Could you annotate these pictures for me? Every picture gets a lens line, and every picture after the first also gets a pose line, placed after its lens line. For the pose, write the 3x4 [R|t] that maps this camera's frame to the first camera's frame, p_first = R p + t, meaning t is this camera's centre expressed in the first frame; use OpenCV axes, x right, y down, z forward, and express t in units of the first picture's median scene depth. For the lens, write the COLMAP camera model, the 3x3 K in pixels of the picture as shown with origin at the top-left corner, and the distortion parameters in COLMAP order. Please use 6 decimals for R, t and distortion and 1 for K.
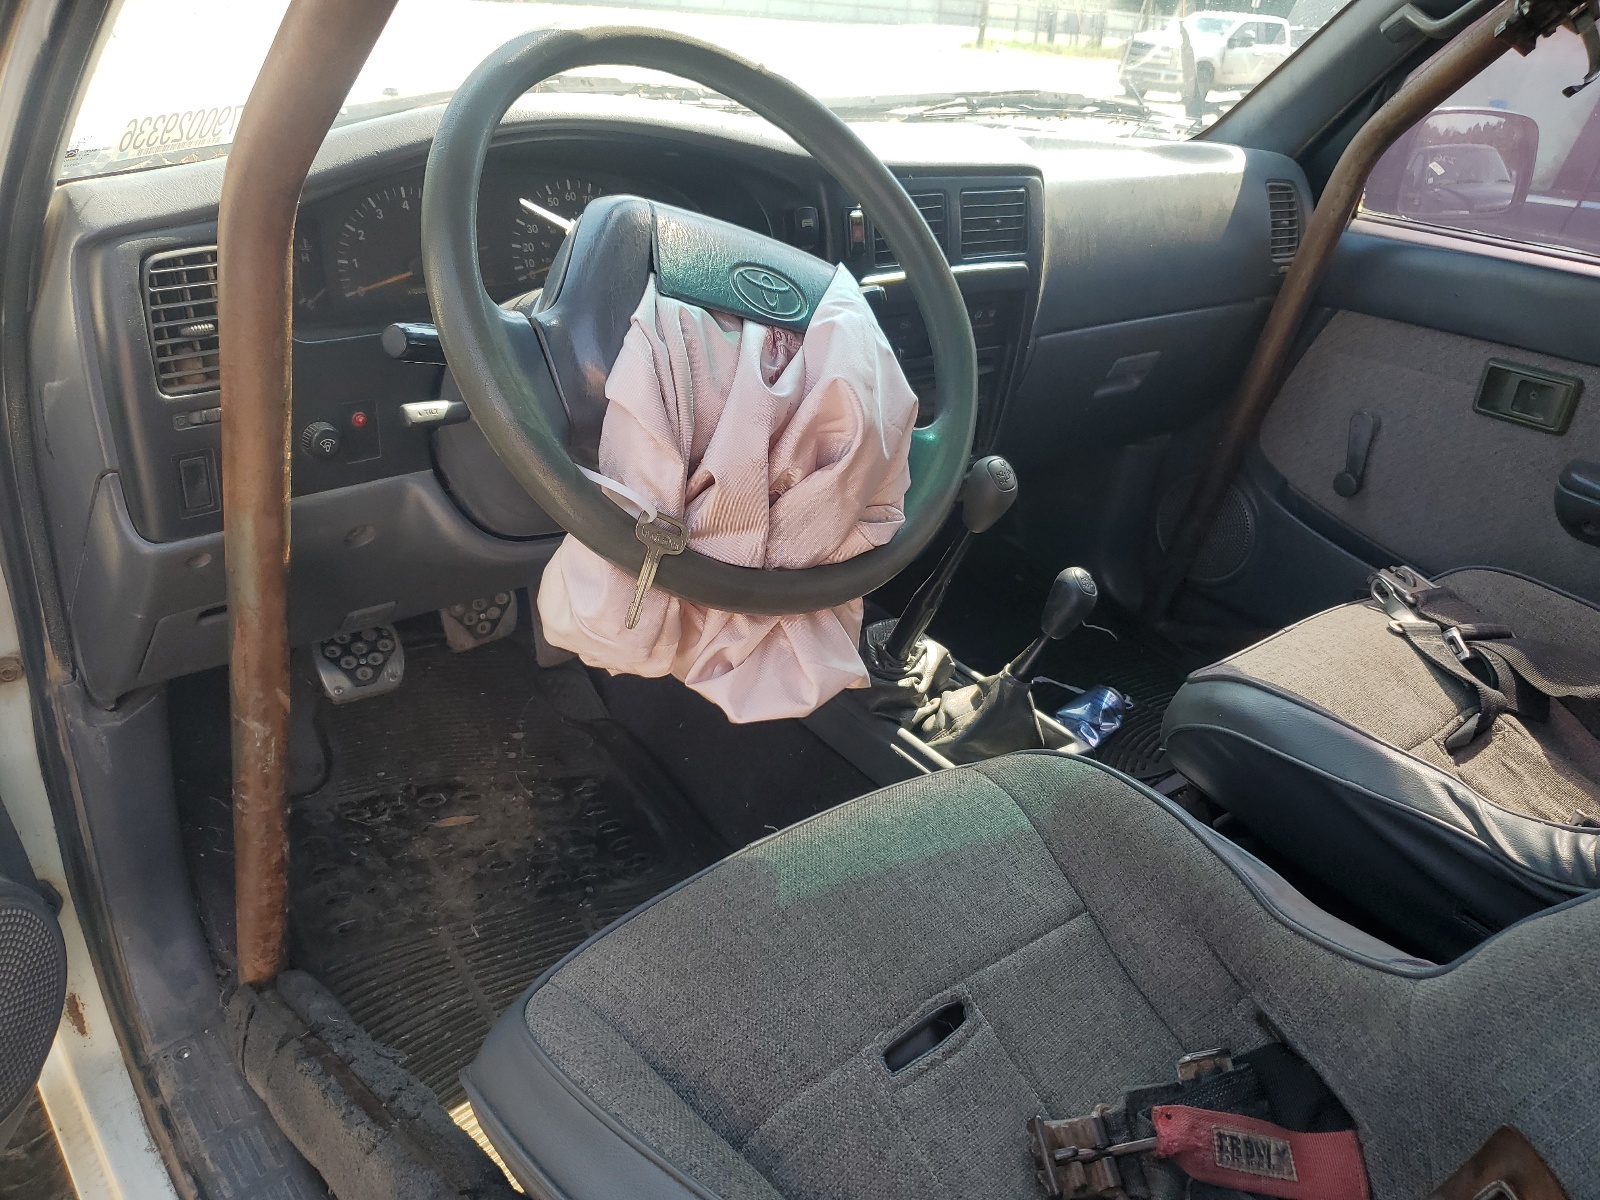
lens RADIAL K [[1227.4, 0, 801.9], [0, 1227.4, 596.2], [0, 0, 1]] dist [0.018009, -0.023854]
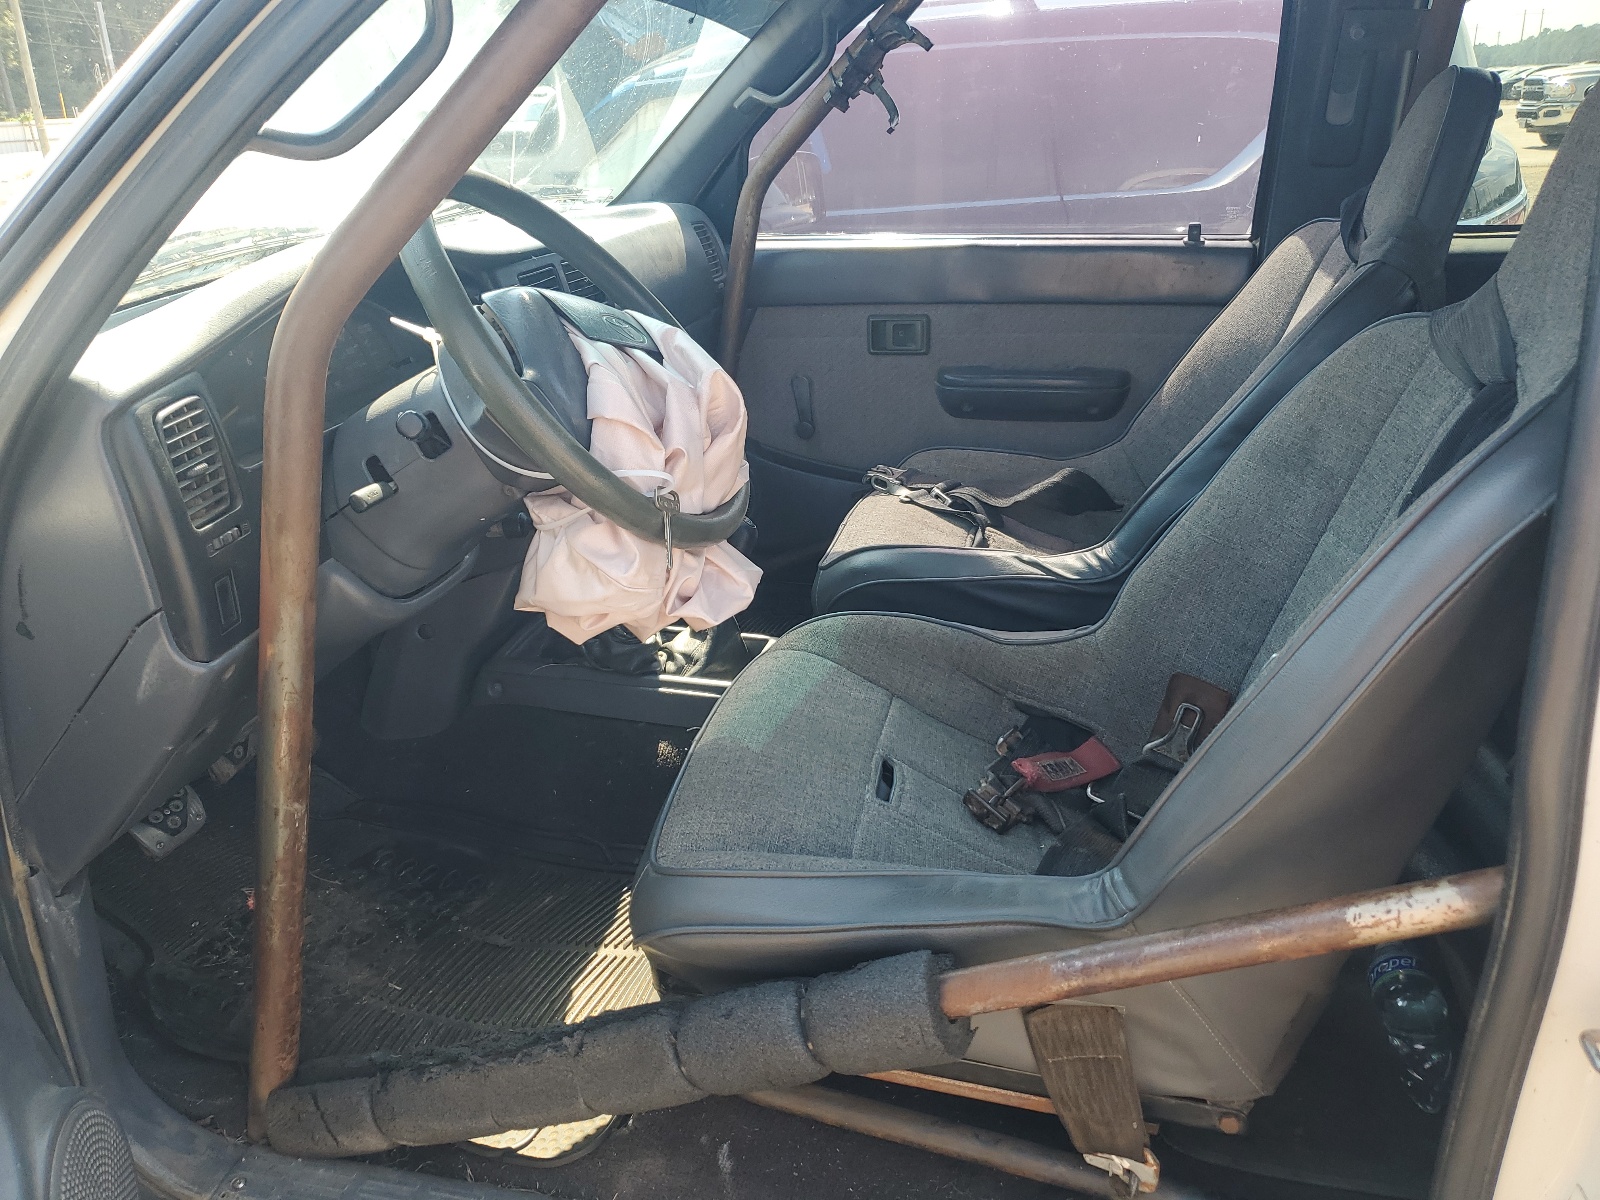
lens RADIAL K [[1227.4, 0, 795.5], [0, 1227.4, 599.1], [0, 0, 1]] dist [0.018009, -0.023854]
pose [[0.789266, -0.322528, 0.522528, -0.428809], [0.352877, 0.934640, 0.043890, 0.027712], [-0.502531, 0.149747, 0.851492, -0.154489]]
